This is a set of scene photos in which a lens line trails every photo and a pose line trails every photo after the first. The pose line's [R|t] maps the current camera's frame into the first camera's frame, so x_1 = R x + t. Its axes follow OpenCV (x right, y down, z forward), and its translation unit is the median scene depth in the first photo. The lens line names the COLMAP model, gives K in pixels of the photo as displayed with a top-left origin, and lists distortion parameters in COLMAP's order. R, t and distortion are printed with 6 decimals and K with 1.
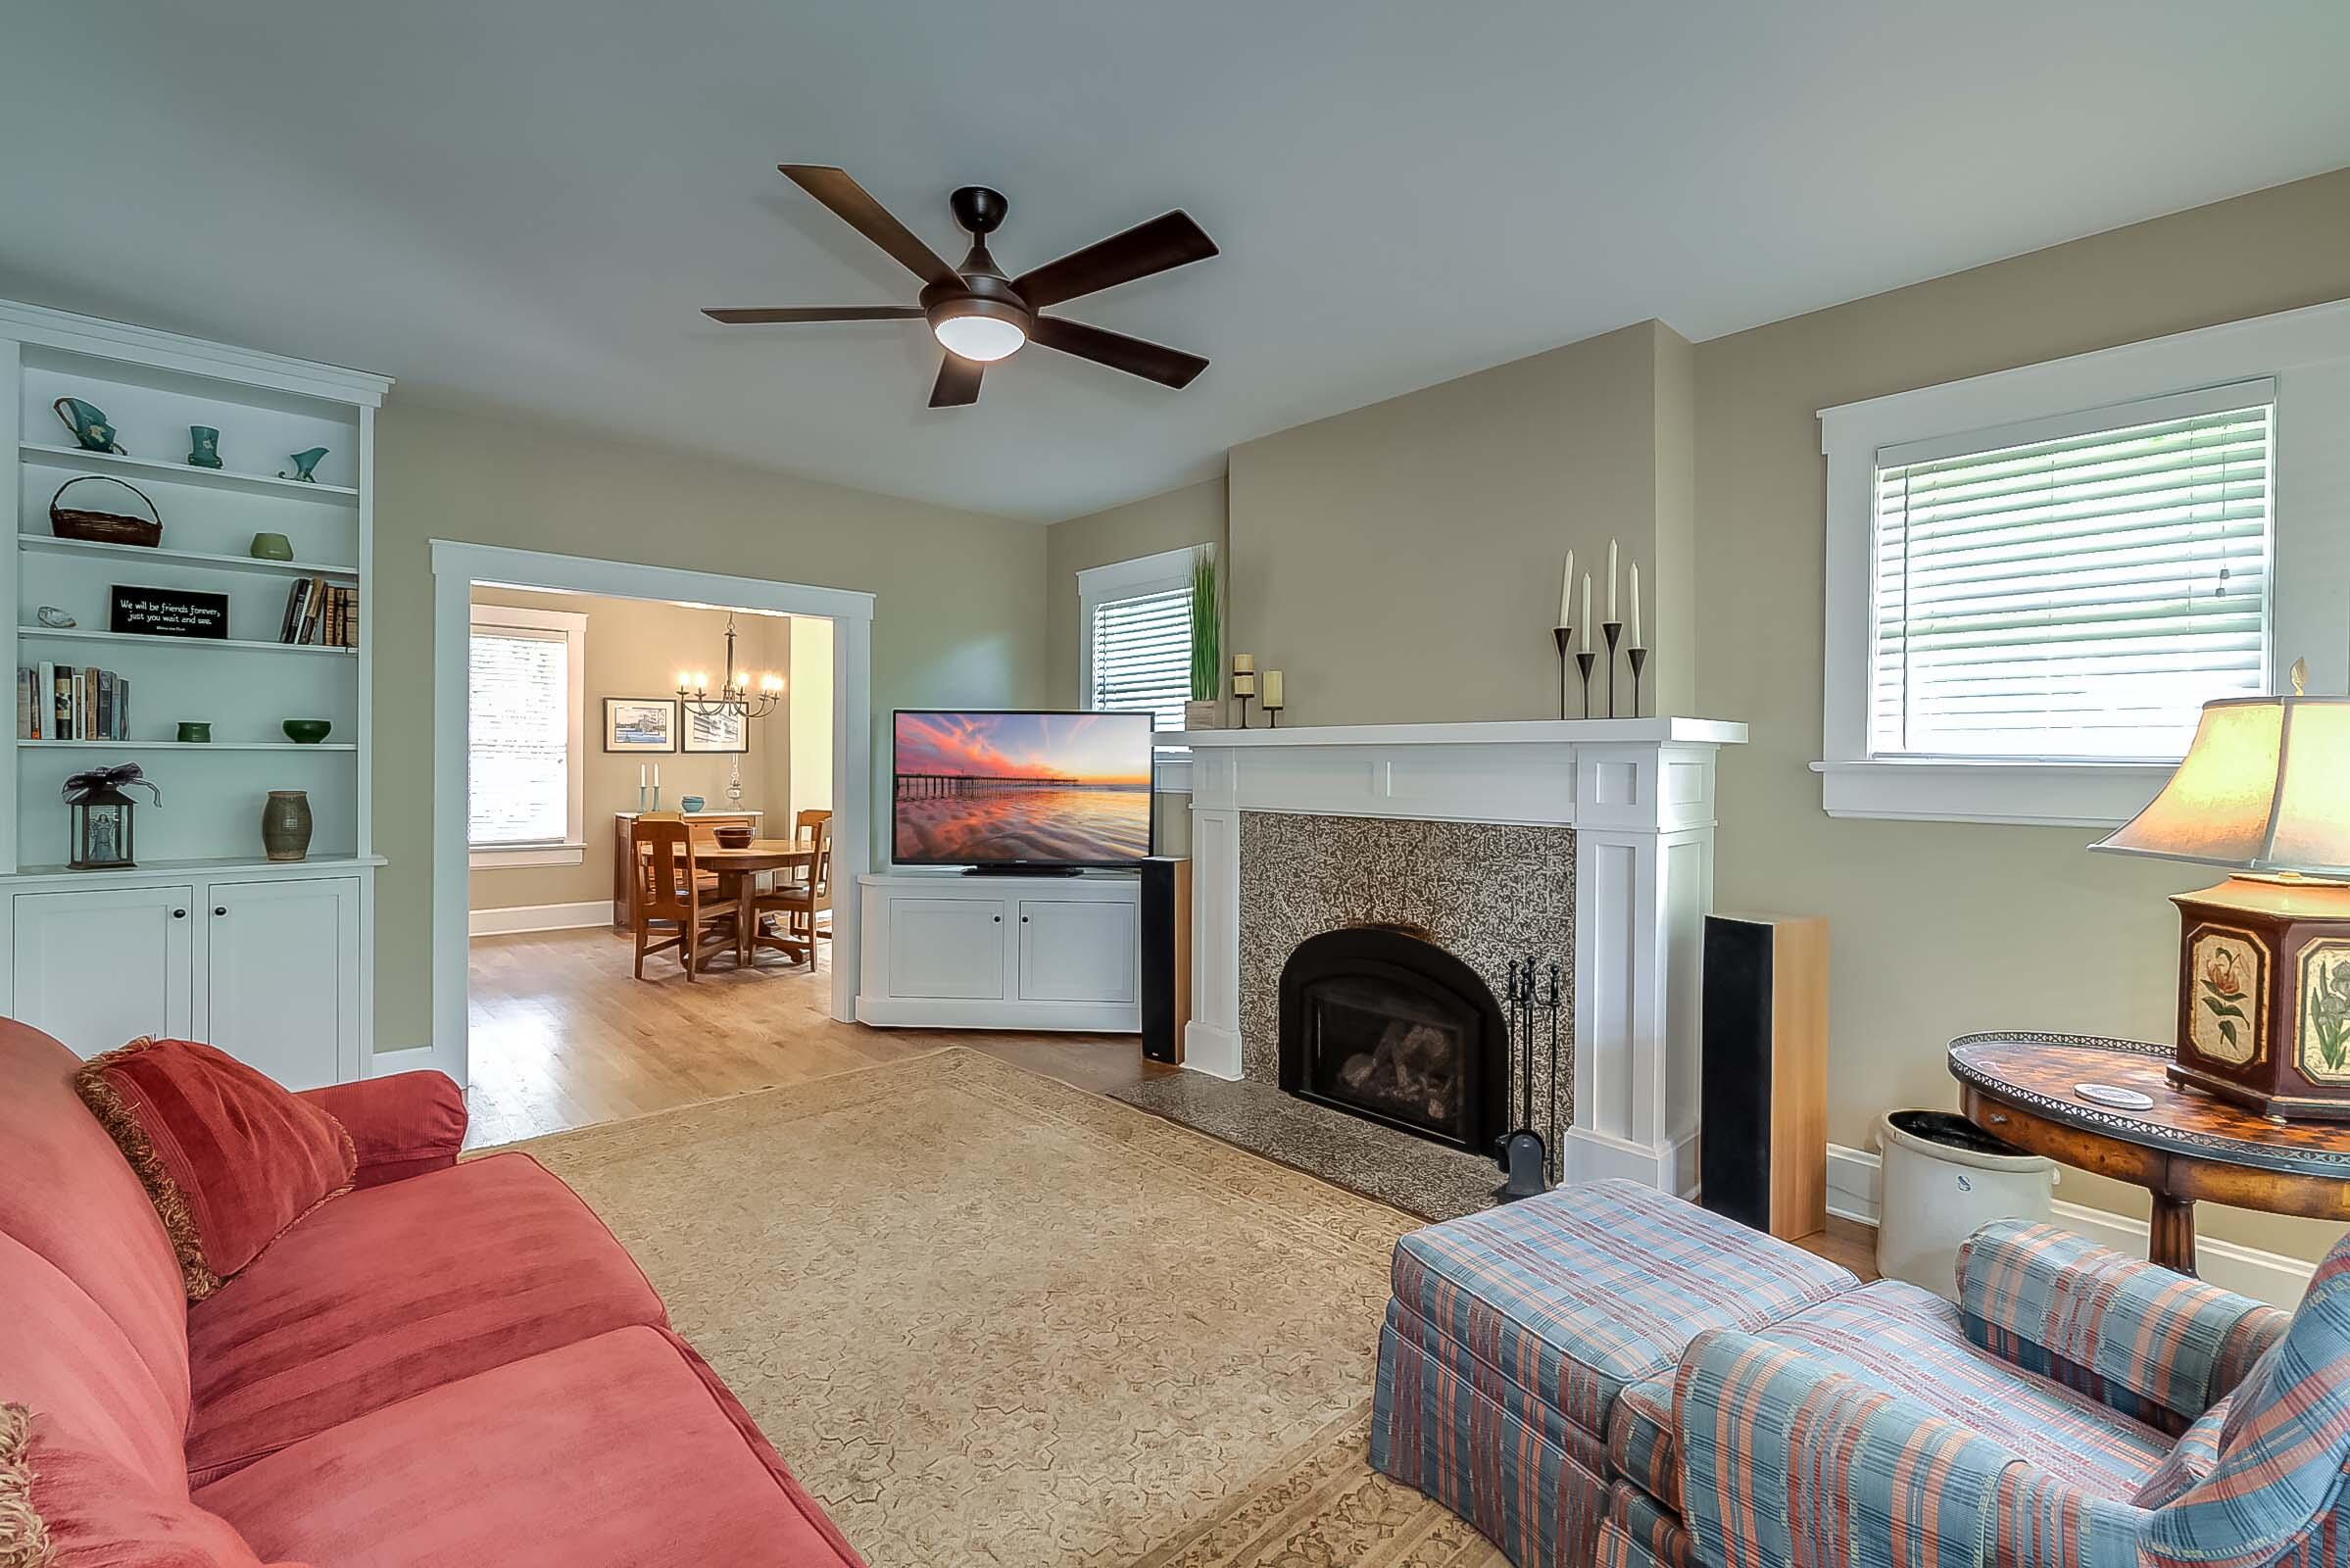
lens RADIAL K [[1053.0, 0, 1165.5], [0, 1053.0, 766.7], [0, 0, 1]] dist [0.002457, 0.000056]
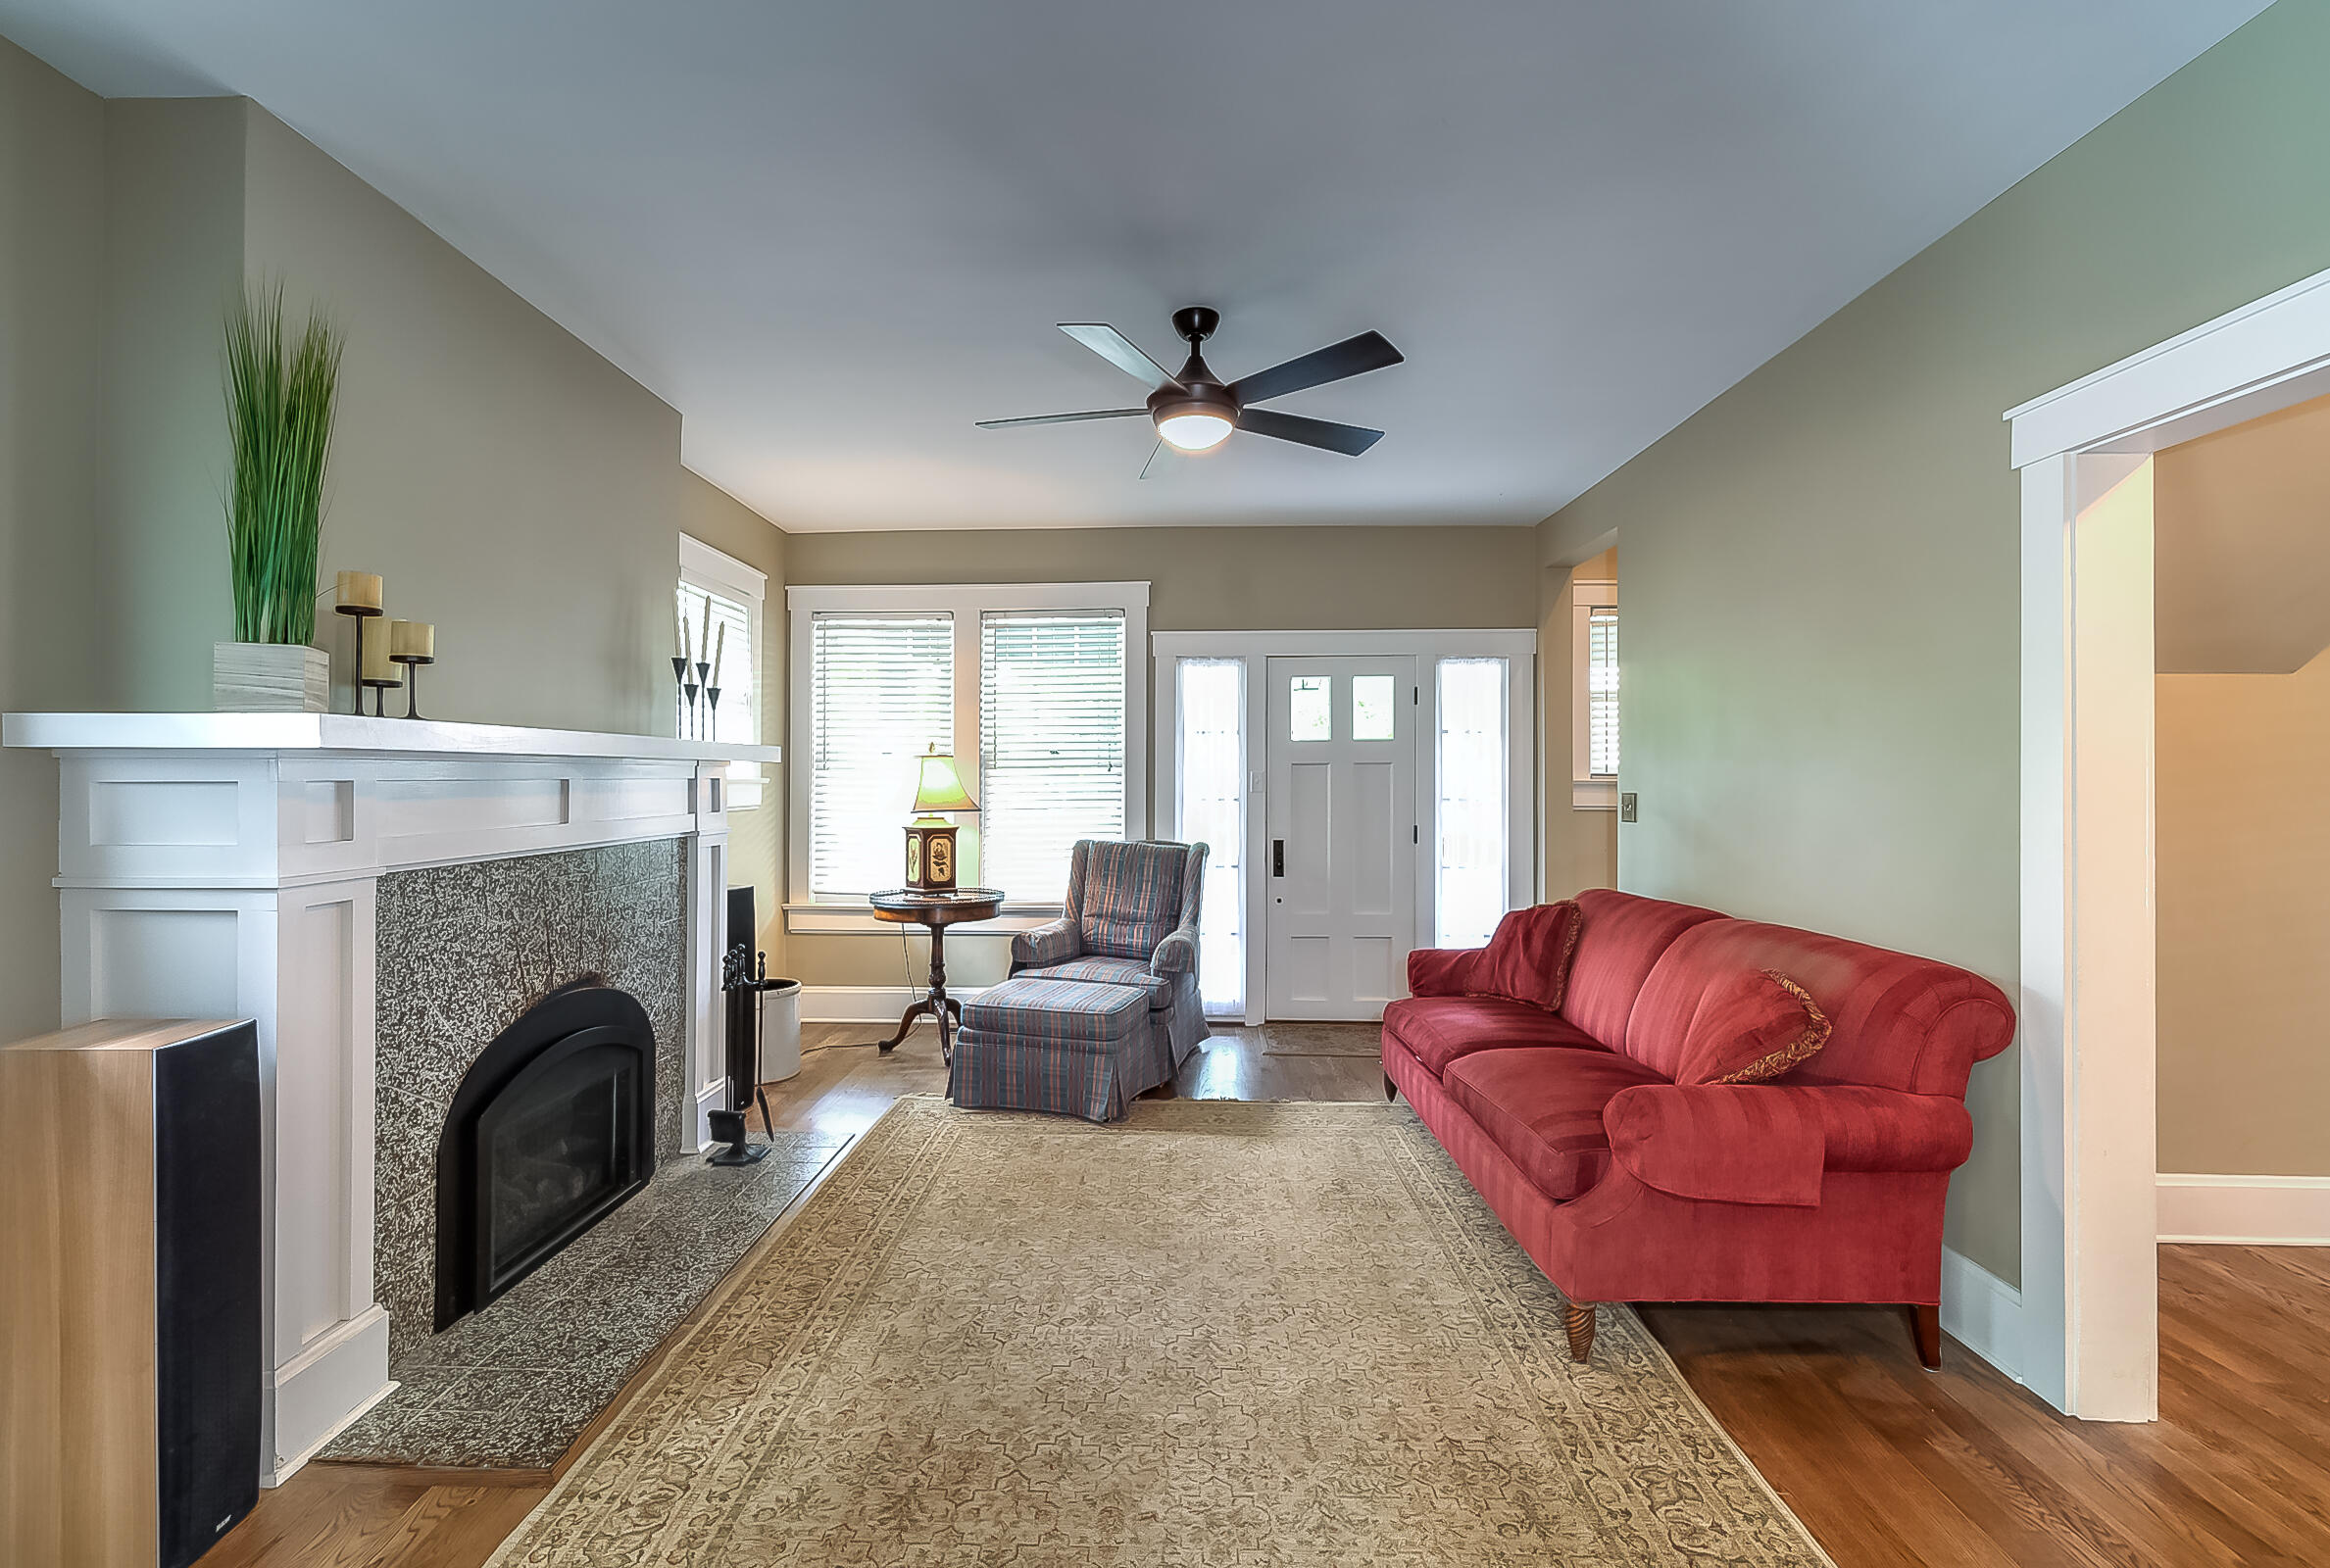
lens RADIAL K [[985.9, 0, 1155.2], [0, 985.9, 783.8], [0, 0, 1]] dist [-0.001146, -0.000079]
pose [[-0.717656, -0.009860, 0.696328, -0.614501], [-0.000377, 0.999905, 0.013771, -0.011233], [-0.696398, 0.009621, -0.717592, 1.217325]]
